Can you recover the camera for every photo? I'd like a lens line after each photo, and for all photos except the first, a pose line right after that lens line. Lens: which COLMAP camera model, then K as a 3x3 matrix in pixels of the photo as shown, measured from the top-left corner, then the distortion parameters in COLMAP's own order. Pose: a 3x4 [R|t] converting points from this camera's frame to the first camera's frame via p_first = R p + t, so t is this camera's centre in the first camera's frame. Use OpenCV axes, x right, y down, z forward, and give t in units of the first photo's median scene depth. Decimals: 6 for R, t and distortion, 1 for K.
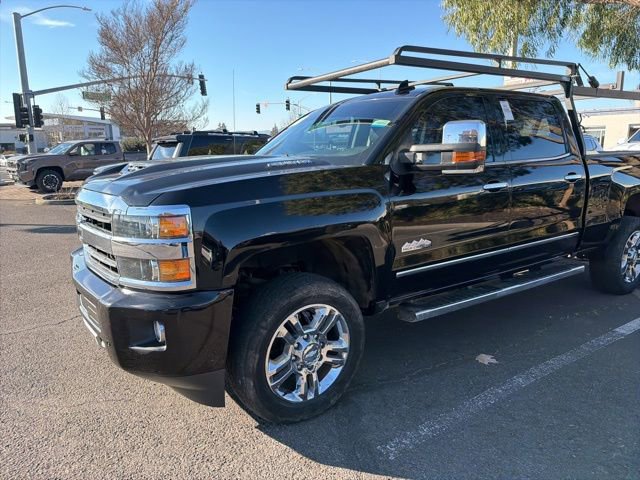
lens RADIAL K [[453.8, 0, 327.0], [0, 453.8, 240.6], [0, 0, 1]] dist [0.040890, -0.045246]
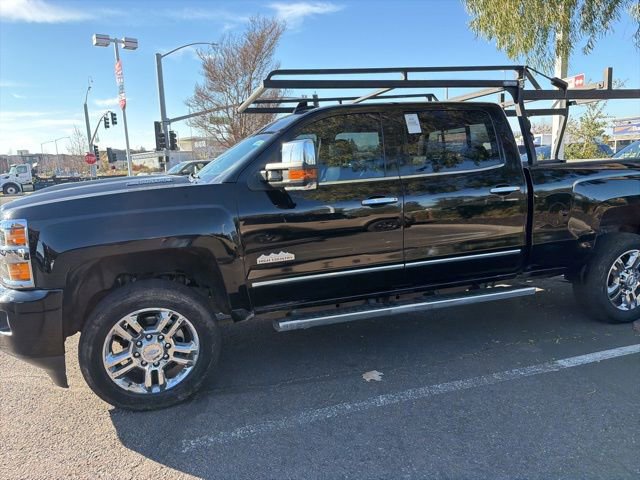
lens RADIAL K [[453.8, 0, 323.8], [0, 453.8, 240.7], [0, 0, 1]] dist [0.040890, -0.045246]
pose [[0.959250, 0.018103, -0.281978, 0.554820], [-0.025244, 0.999446, -0.021710, -0.009097], [0.281429, 0.027943, 0.959175, 0.021942]]
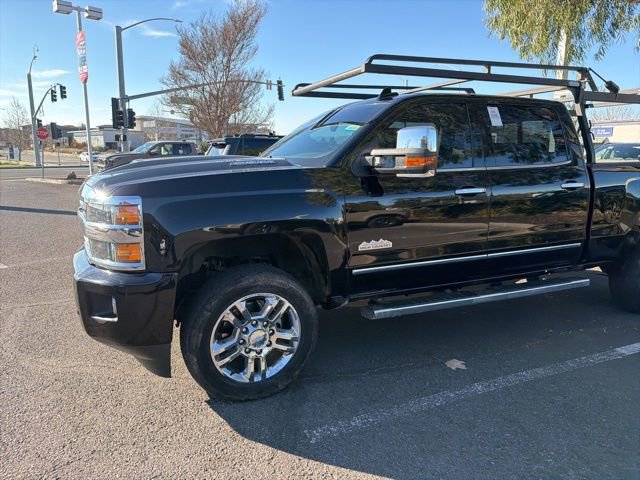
lens RADIAL K [[453.8, 0, 325.0], [0, 453.8, 233.3], [0, 0, 1]] dist [0.040890, -0.045246]
pose [[0.984602, 0.048517, -0.167941, 0.236613], [-0.052278, 0.998470, -0.018045, 0.007411], [0.166808, 0.026547, 0.985632, -0.038710]]
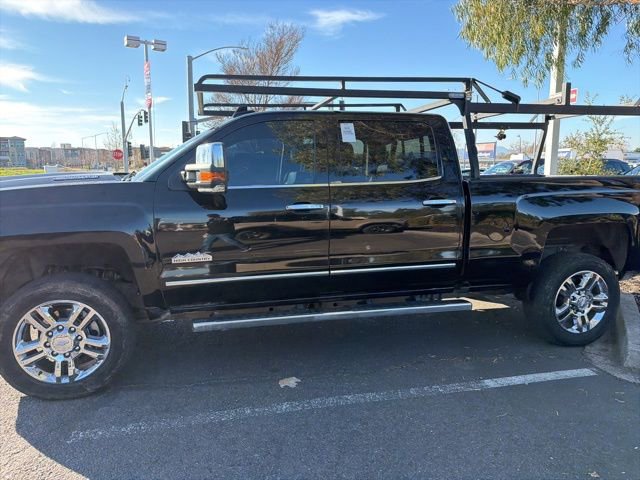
lens RADIAL K [[453.8, 0, 324.1], [0, 453.8, 233.3], [0, 0, 1]] dist [0.040890, -0.045246]
pose [[0.937660, 0.059927, -0.342347, 0.784789], [-0.079685, 0.995852, -0.043931, -0.023618], [0.338294, 0.068472, 0.938546, 0.092927]]
